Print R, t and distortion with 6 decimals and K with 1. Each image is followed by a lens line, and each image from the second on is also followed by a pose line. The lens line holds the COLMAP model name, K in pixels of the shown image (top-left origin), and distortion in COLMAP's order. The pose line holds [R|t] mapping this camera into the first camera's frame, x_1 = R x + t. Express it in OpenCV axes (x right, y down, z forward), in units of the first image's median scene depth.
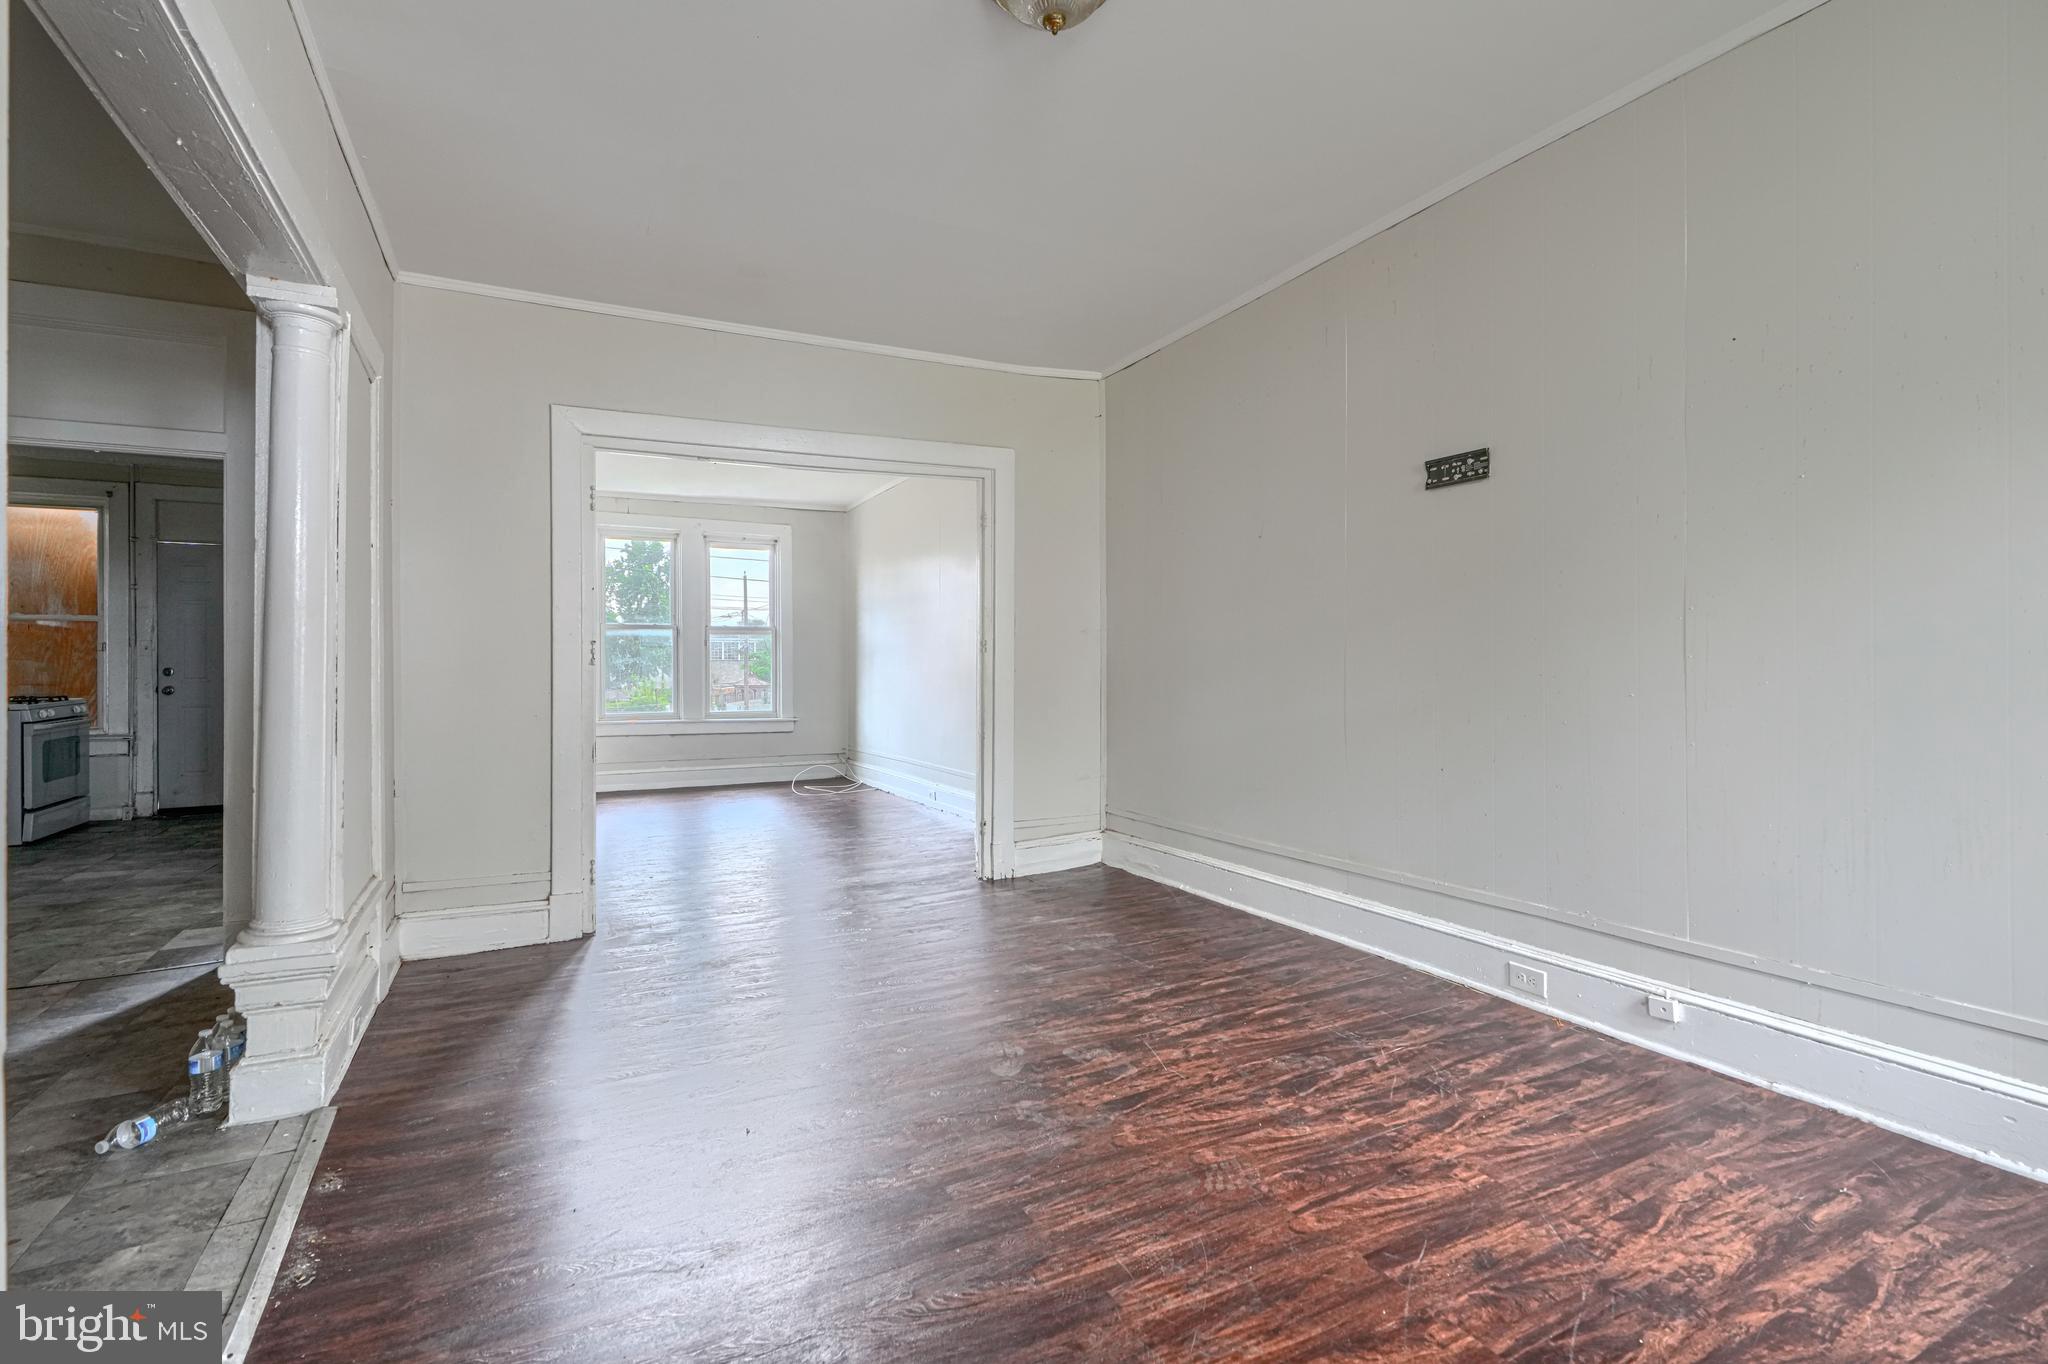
lens RADIAL K [[943.1, 0, 1016.4], [0, 943.1, 657.2], [0, 0, 1]] dist [0.001343, 0.000506]
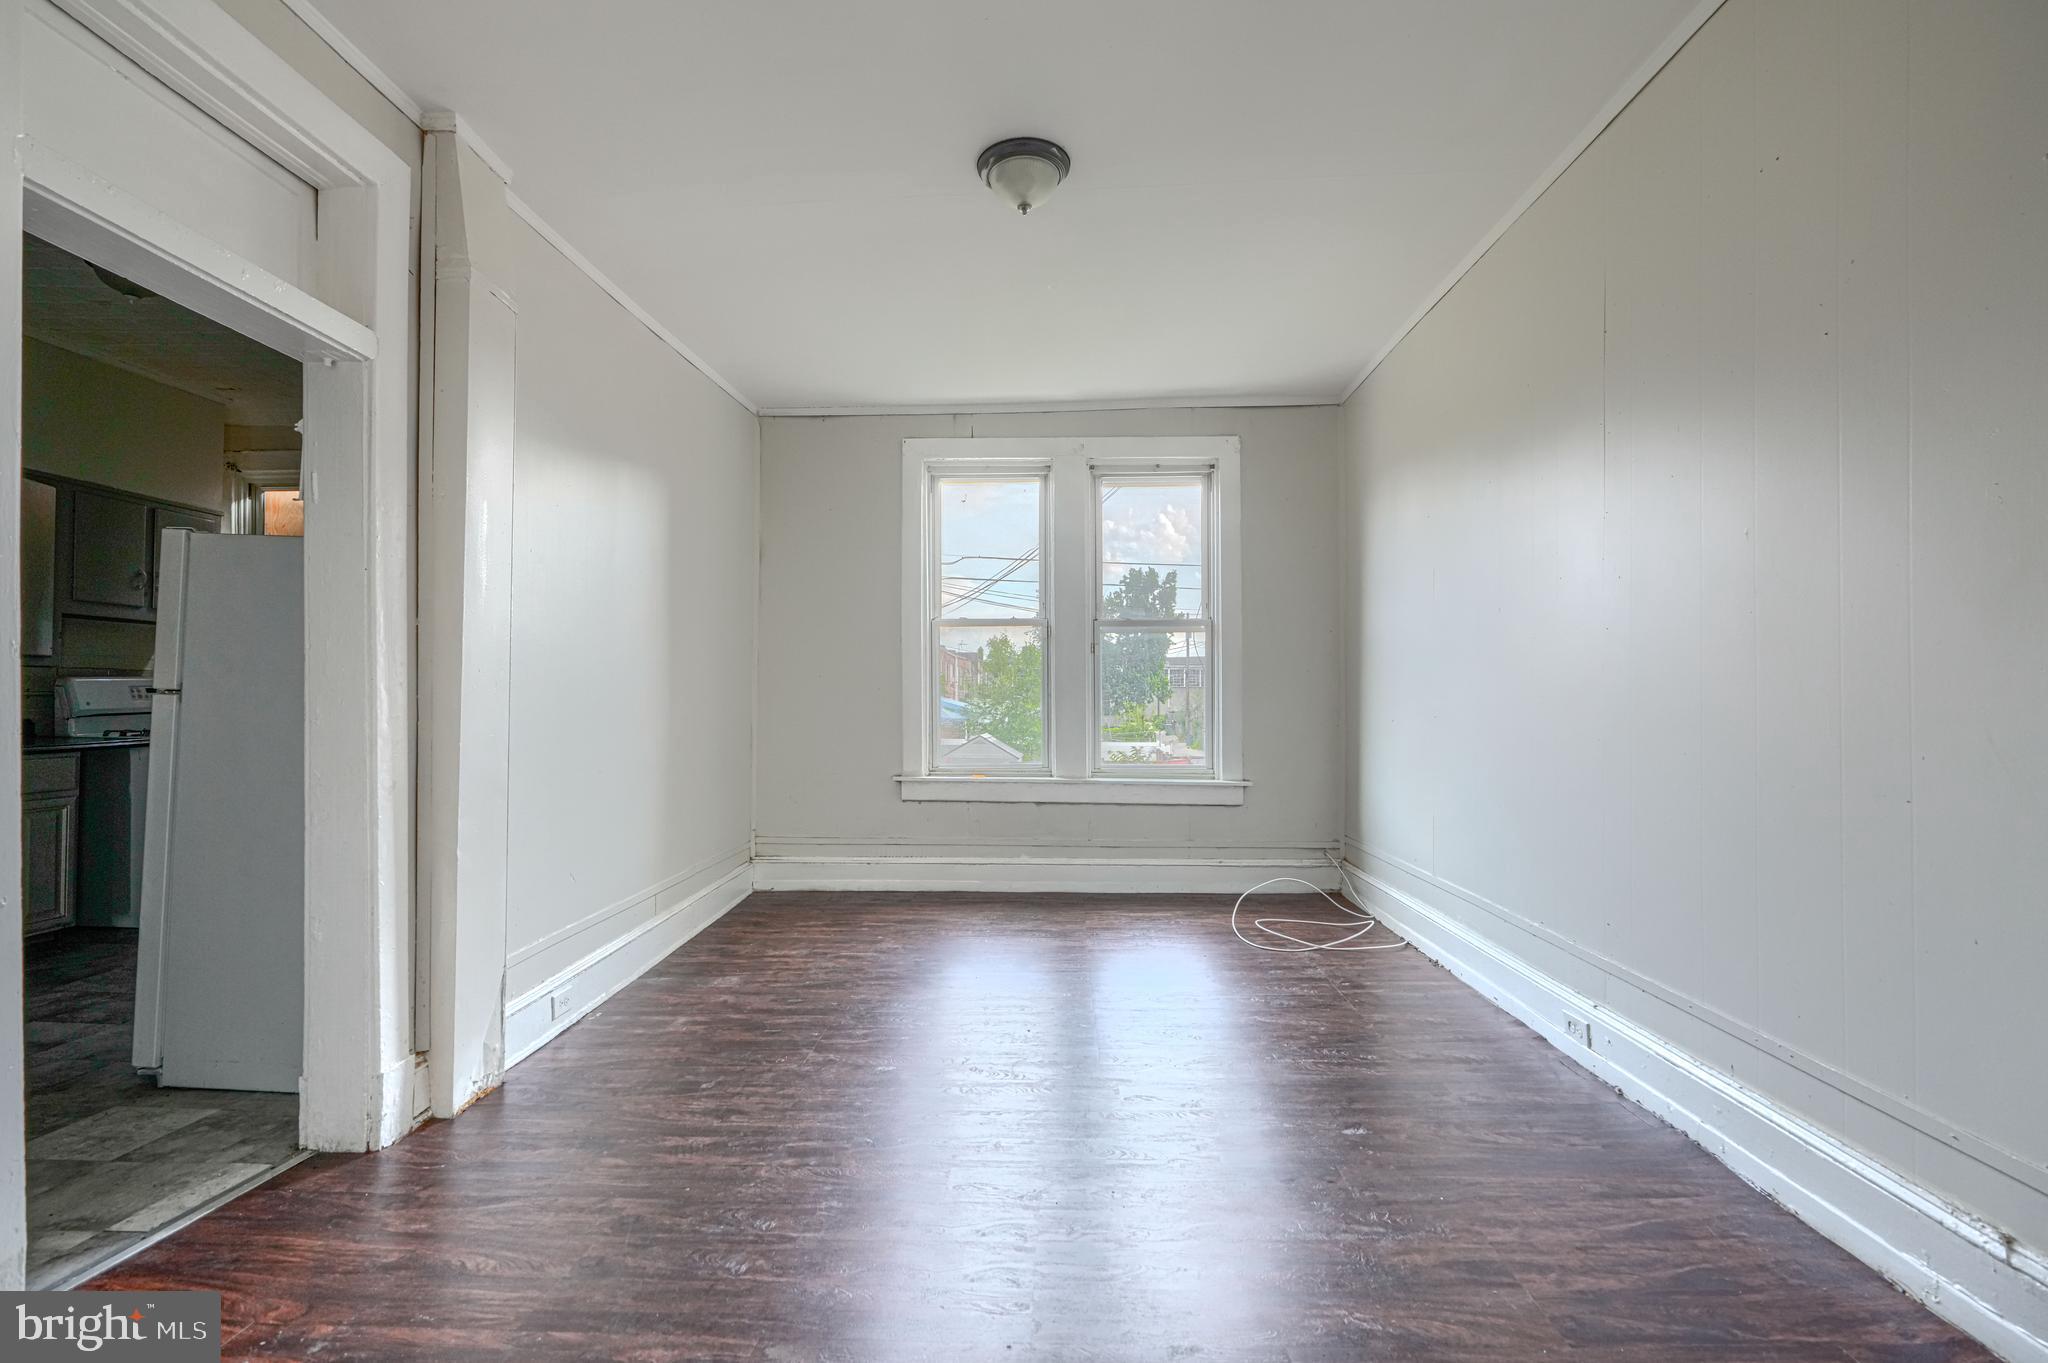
lens RADIAL K [[933.0, 0, 1024.0], [0, 933.0, 681.5], [0, 0, 1]] dist [0.000419, 0.000274]
pose [[0.872916, -0.003410, -0.487859, -0.145677], [0.001609, 0.999990, -0.004110, 0.013536], [0.487869, 0.002803, 0.872913, 0.831212]]
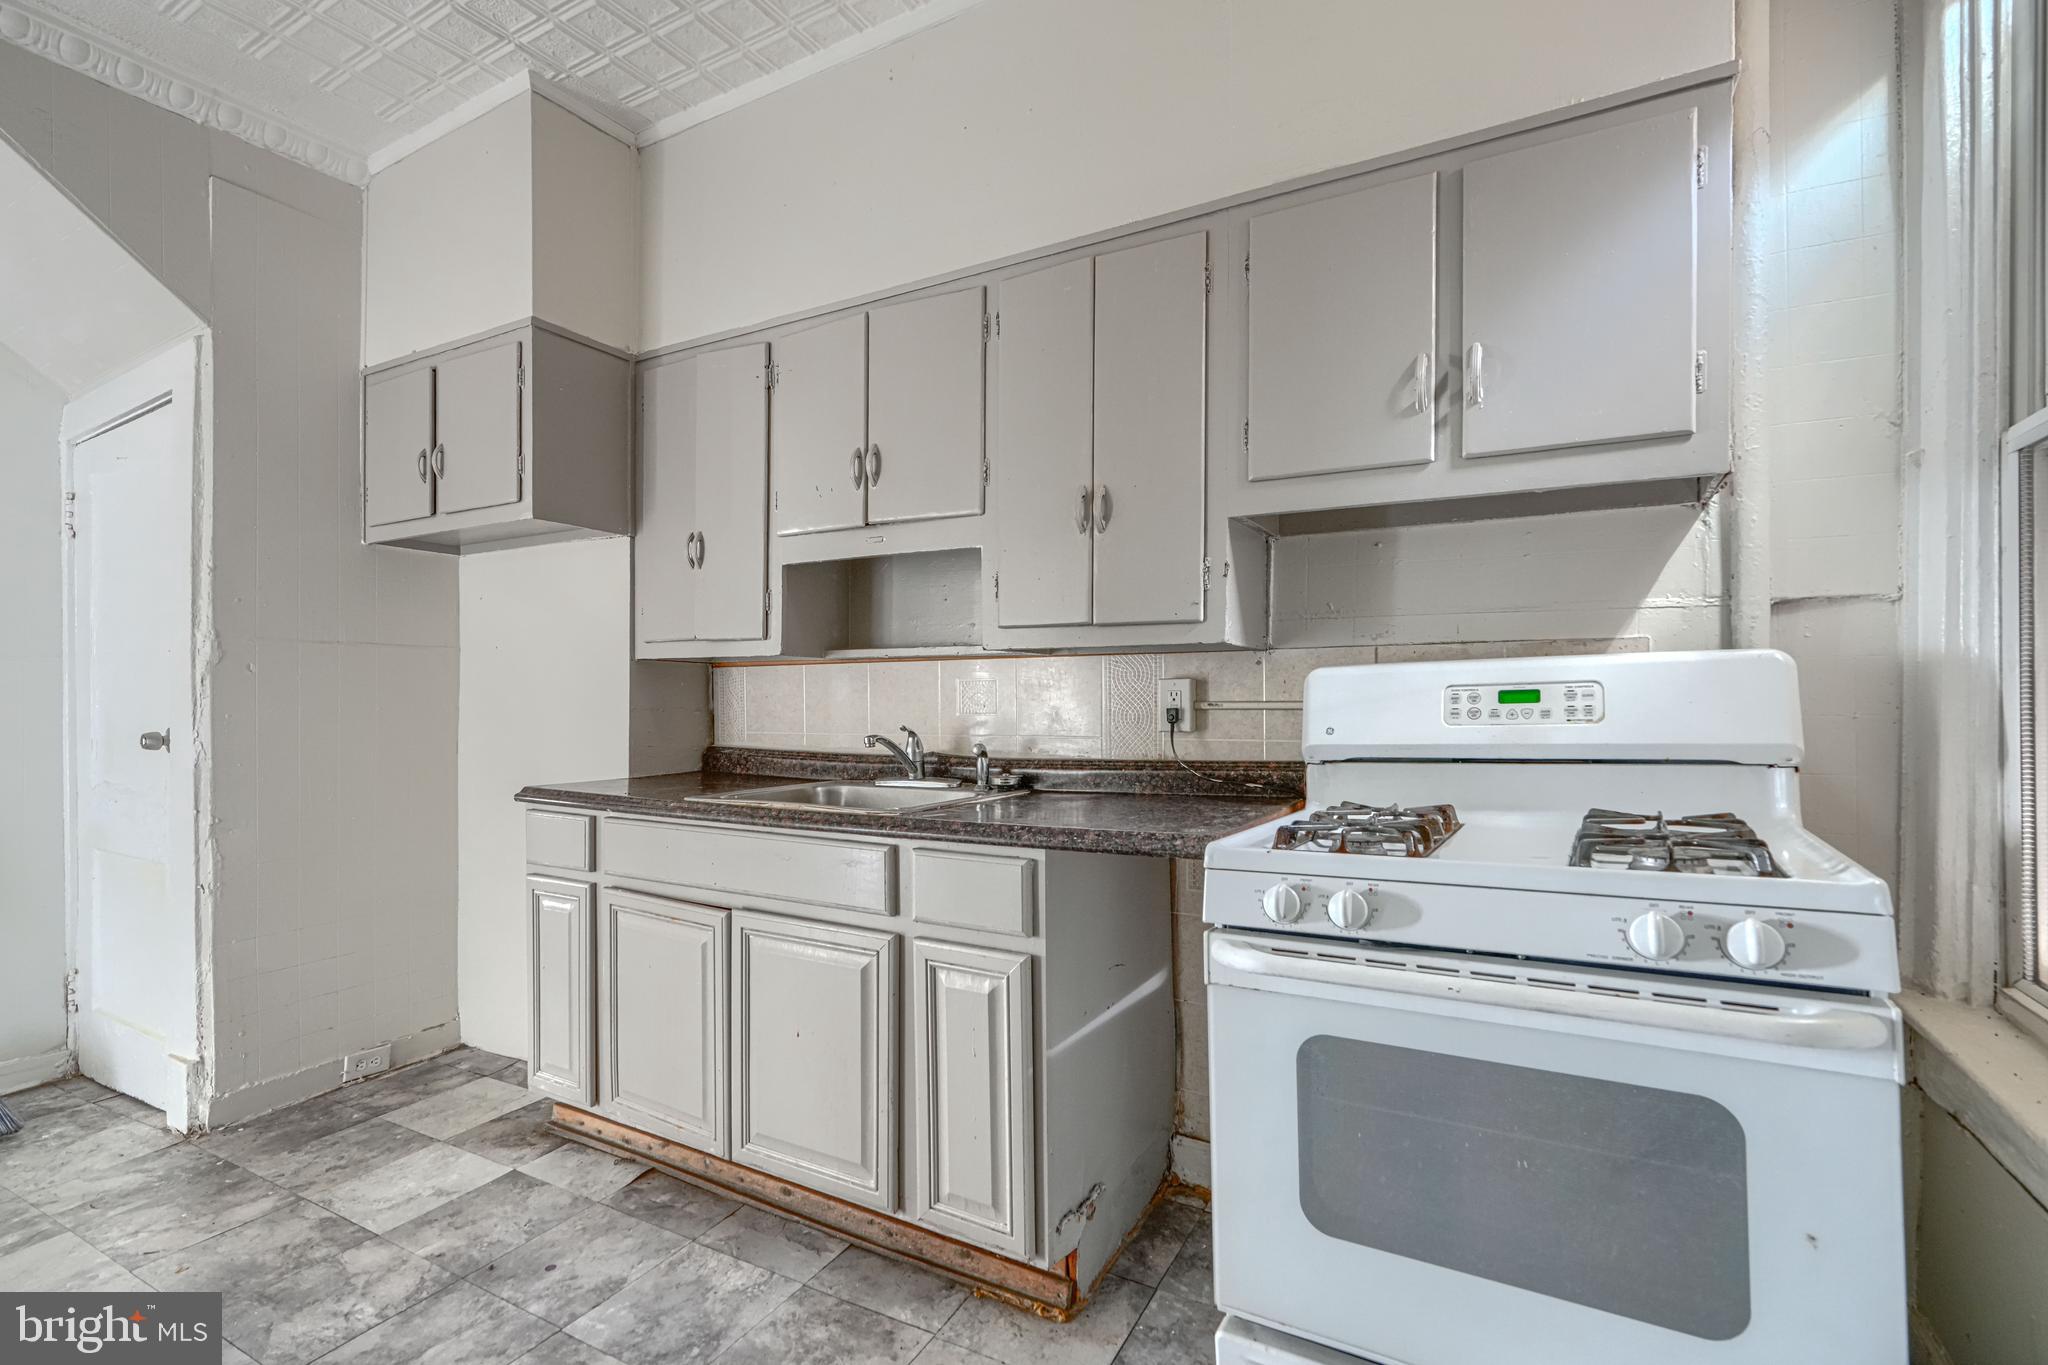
lens RADIAL K [[946.0, 0, 1031.4], [0, 946.0, 715.7], [0, 0, 1]] dist [0.001465, 0.000200]
pose [[-0.833006, 0.007429, -0.553214, -1.066901], [0.004972, 0.999970, 0.005943, 0.021511], [0.553241, 0.002200, -0.833018, 1.411622]]
